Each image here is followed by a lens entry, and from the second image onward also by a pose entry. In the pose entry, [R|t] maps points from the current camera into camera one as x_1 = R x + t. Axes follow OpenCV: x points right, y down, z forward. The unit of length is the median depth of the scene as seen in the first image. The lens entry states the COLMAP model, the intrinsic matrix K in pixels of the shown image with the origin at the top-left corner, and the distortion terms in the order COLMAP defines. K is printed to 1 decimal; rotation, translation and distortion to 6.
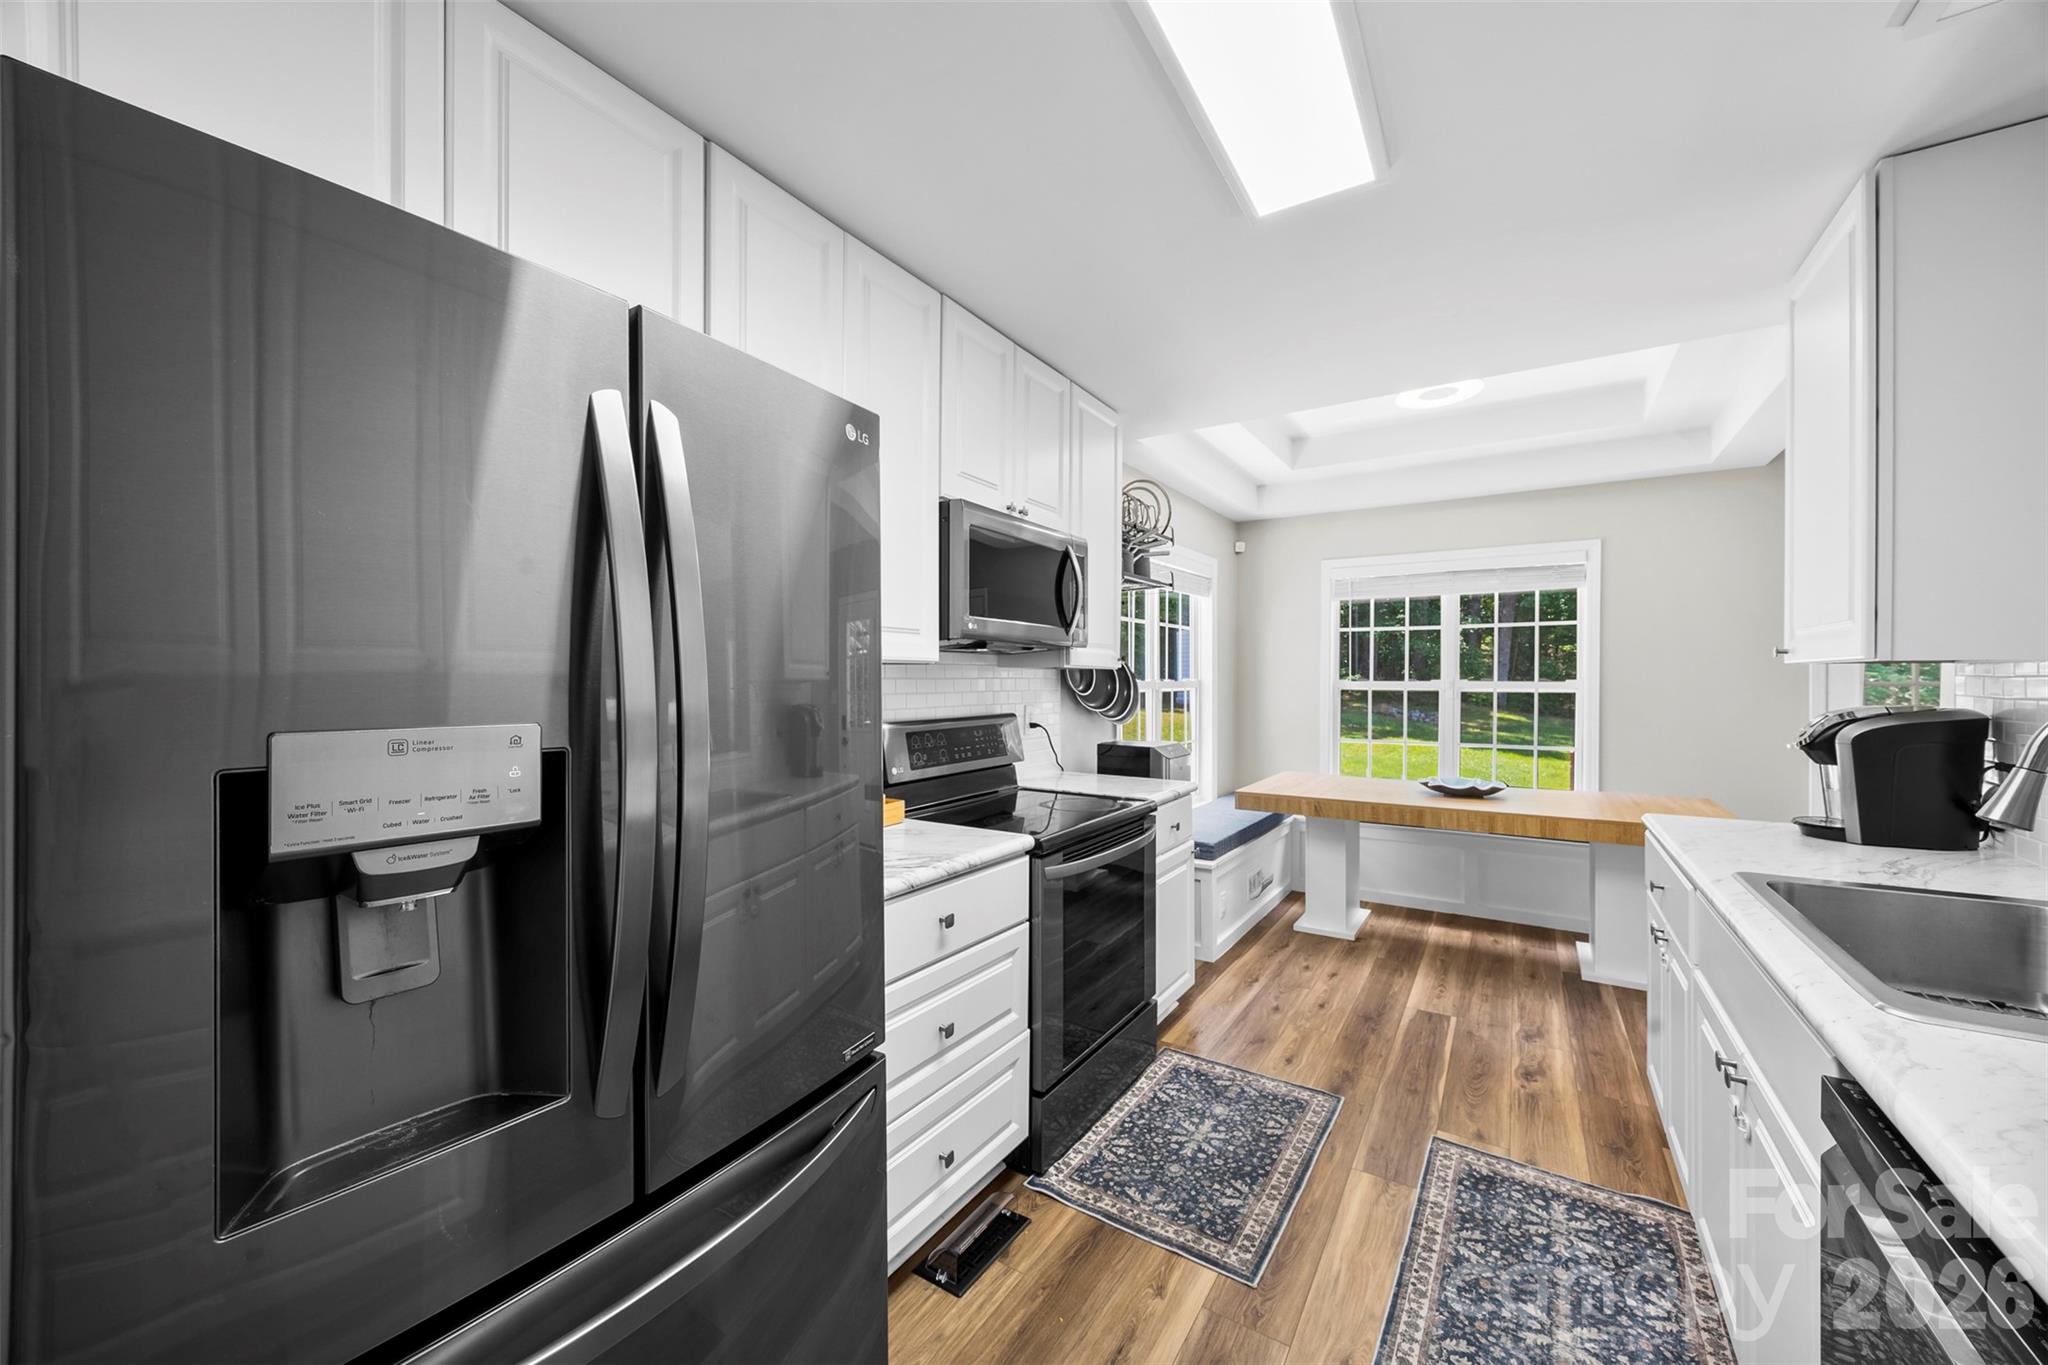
lens RADIAL K [[777.9, 0, 1018.5], [0, 777.9, 680.2], [0, 0, 1]] dist [-0.000190, 0.000142]
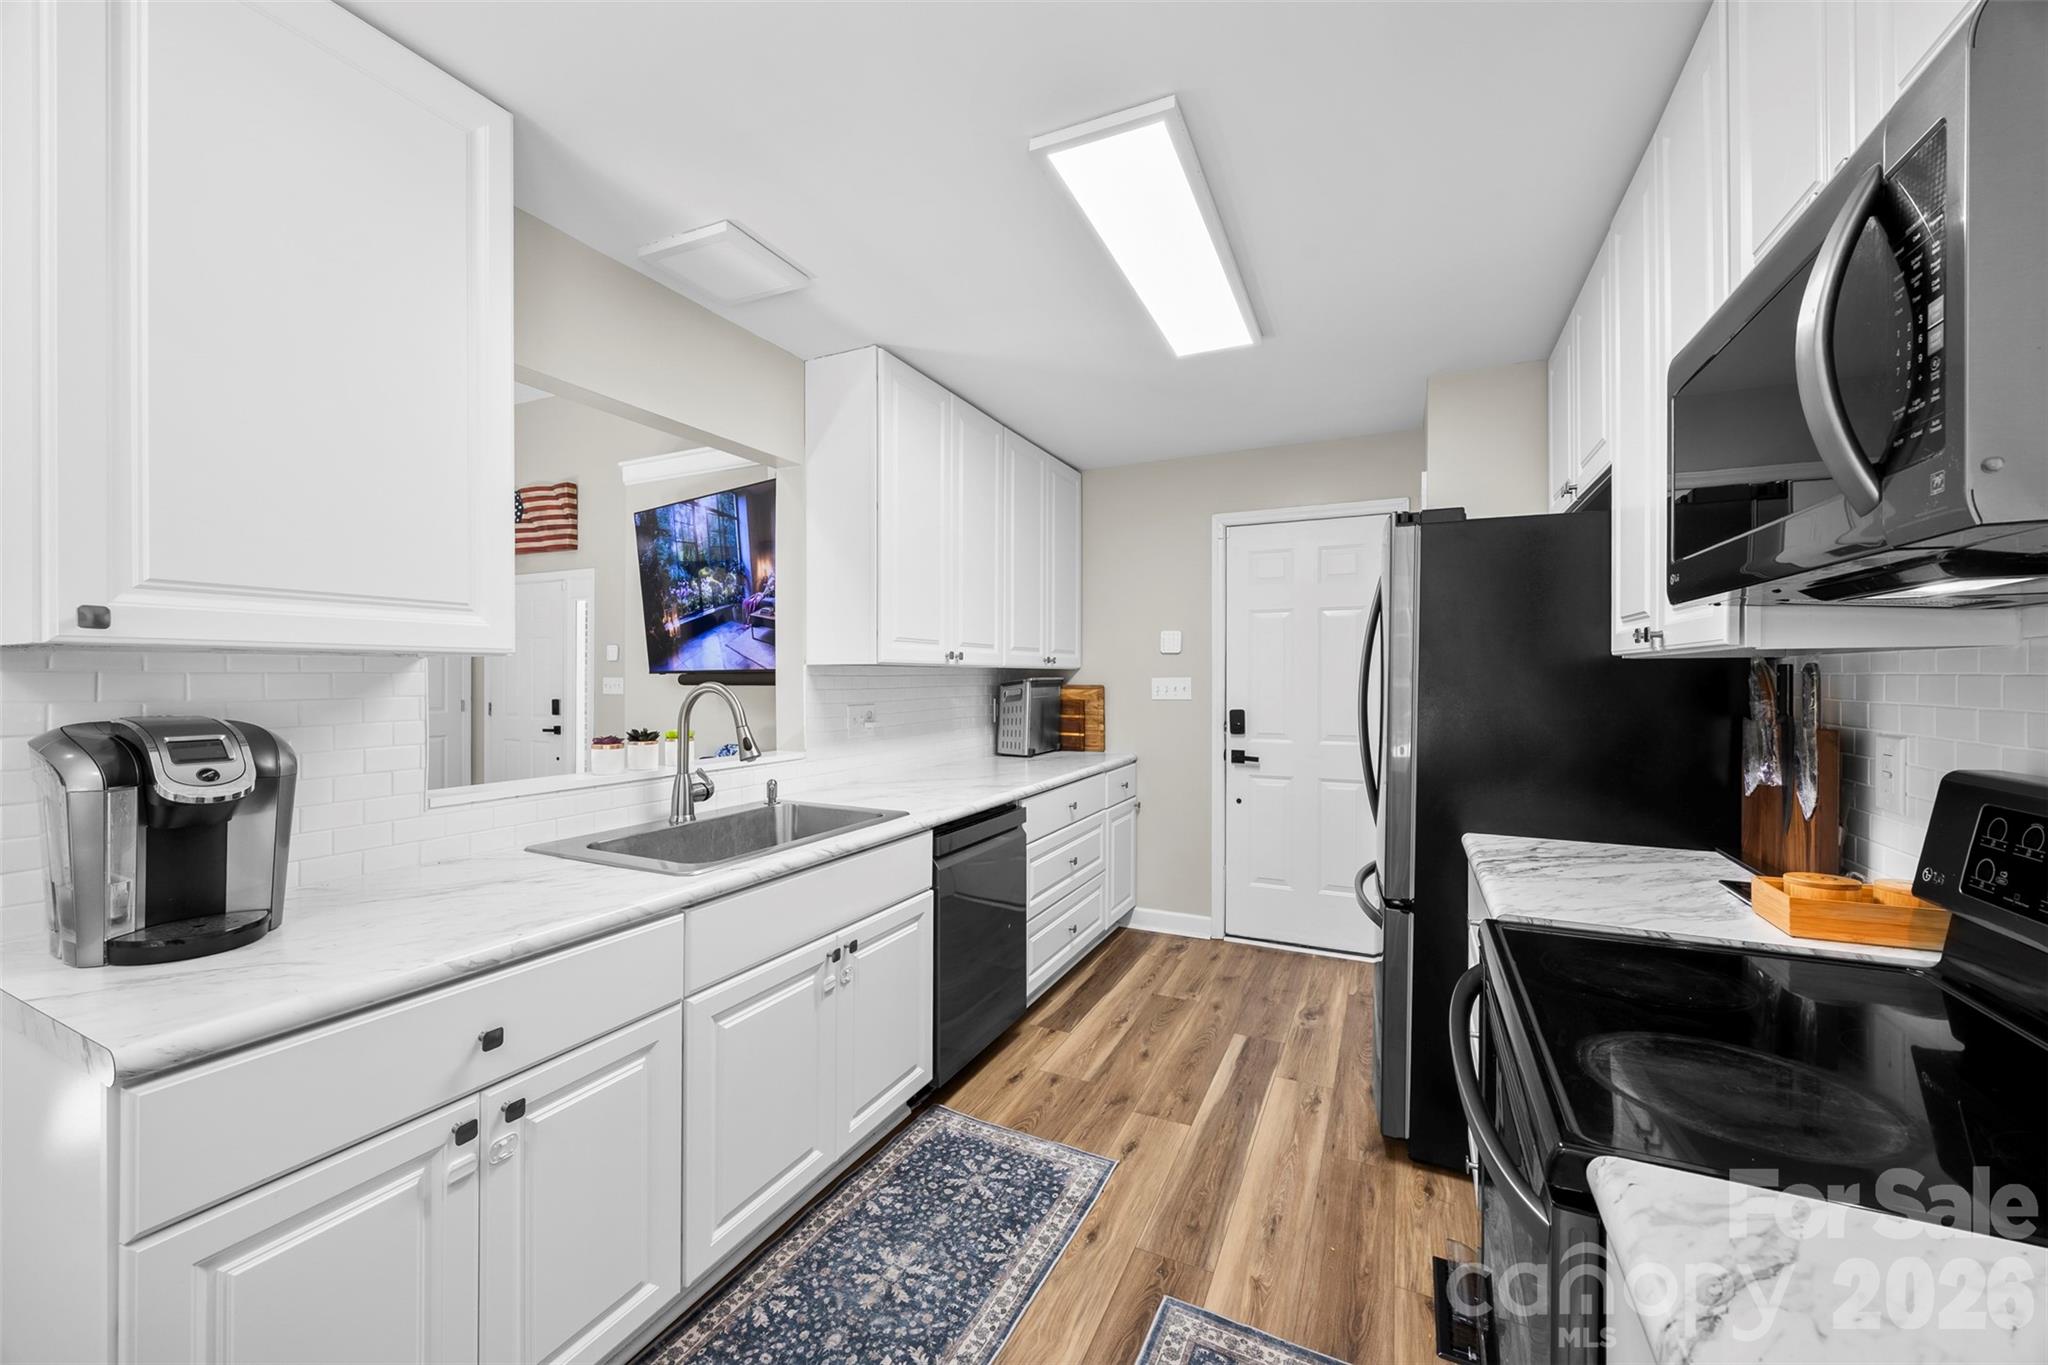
lens RADIAL K [[777.9, 0, 1018.5], [0, 777.9, 680.2], [0, 0, 1]] dist [-0.000190, 0.000142]
pose [[-0.992658, -0.001901, -0.120941, 0.378182], [-0.002455, 0.999987, 0.004430, -0.001618], [0.120931, 0.004695, -0.992650, 1.212880]]
